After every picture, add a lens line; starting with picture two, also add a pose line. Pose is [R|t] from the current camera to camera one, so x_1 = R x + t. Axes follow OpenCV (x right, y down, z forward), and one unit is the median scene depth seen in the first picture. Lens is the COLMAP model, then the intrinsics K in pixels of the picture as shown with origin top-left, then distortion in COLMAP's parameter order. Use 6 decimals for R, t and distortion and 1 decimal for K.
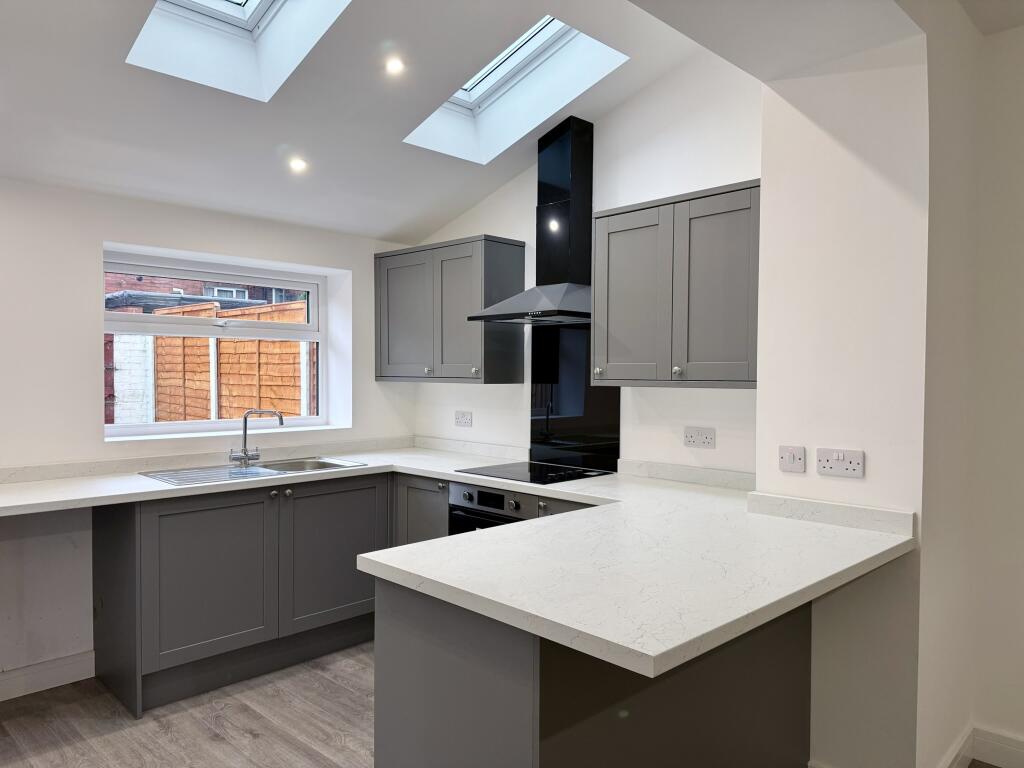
lens RADIAL K [[704.1, 0, 516.0], [0, 704.1, 387.9], [0, 0, 1]] dist [0.059977, -0.093922]
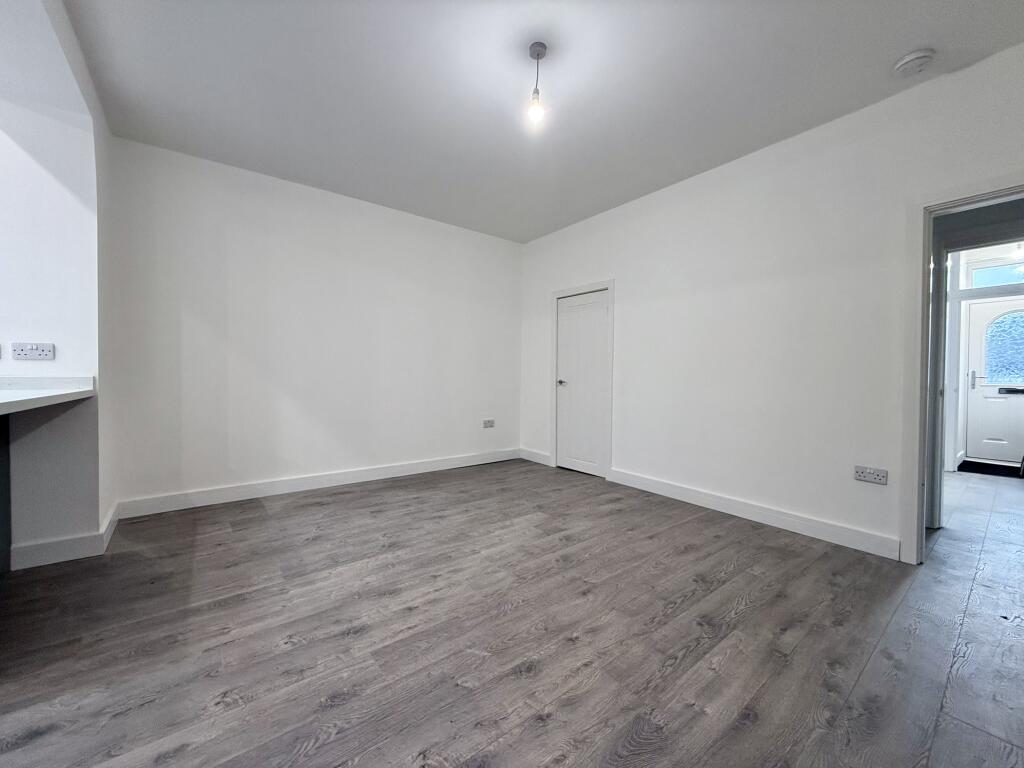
lens RADIAL K [[401.2, 0, 512.0], [0, 401.2, 384.0], [0, 0, 1]] dist [-0.000572, 0.000007]
pose [[0.137909, -0.023959, 0.990155, -0.194360], [0.011913, 0.999675, 0.022530, 0.110895], [-0.990373, 0.008688, 0.138150, -0.135030]]
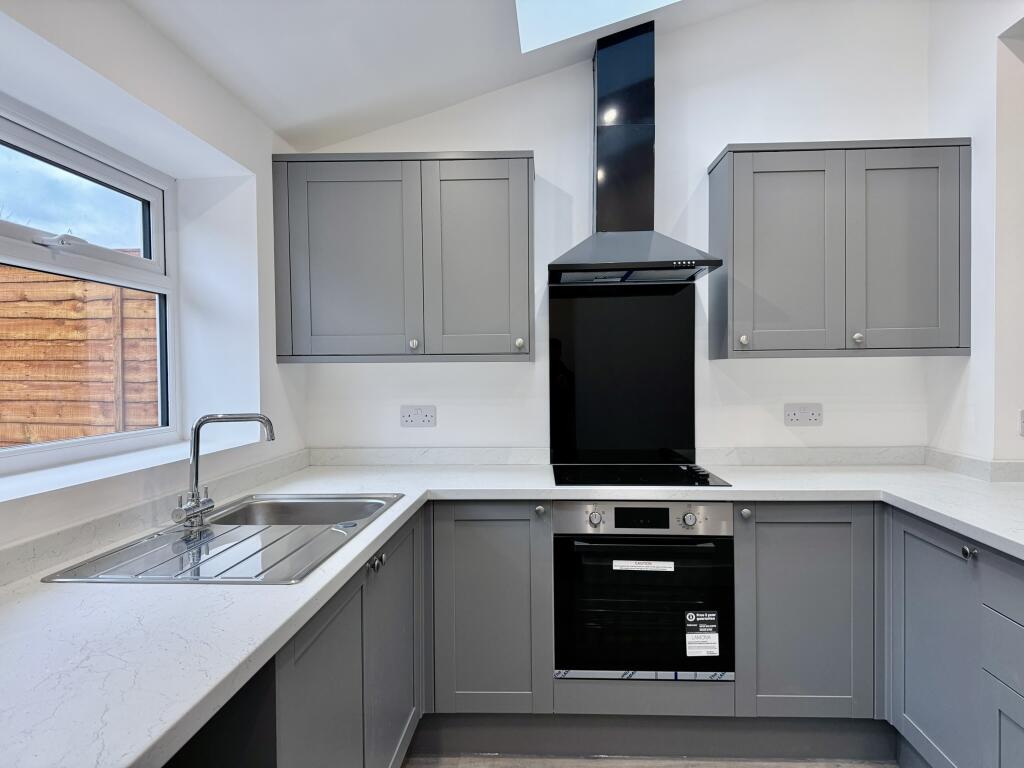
lens RADIAL K [[725.9, 0, 512.0], [0, 725.9, 384.0], [0, 0, 1]] dist [0.000747, -0.008330]
pose [[0.751593, -0.025480, 0.659135, -0.542310], [0.028279, 0.999580, 0.006394, 0.012056], [-0.659021, 0.013834, 0.751998, 0.464069]]
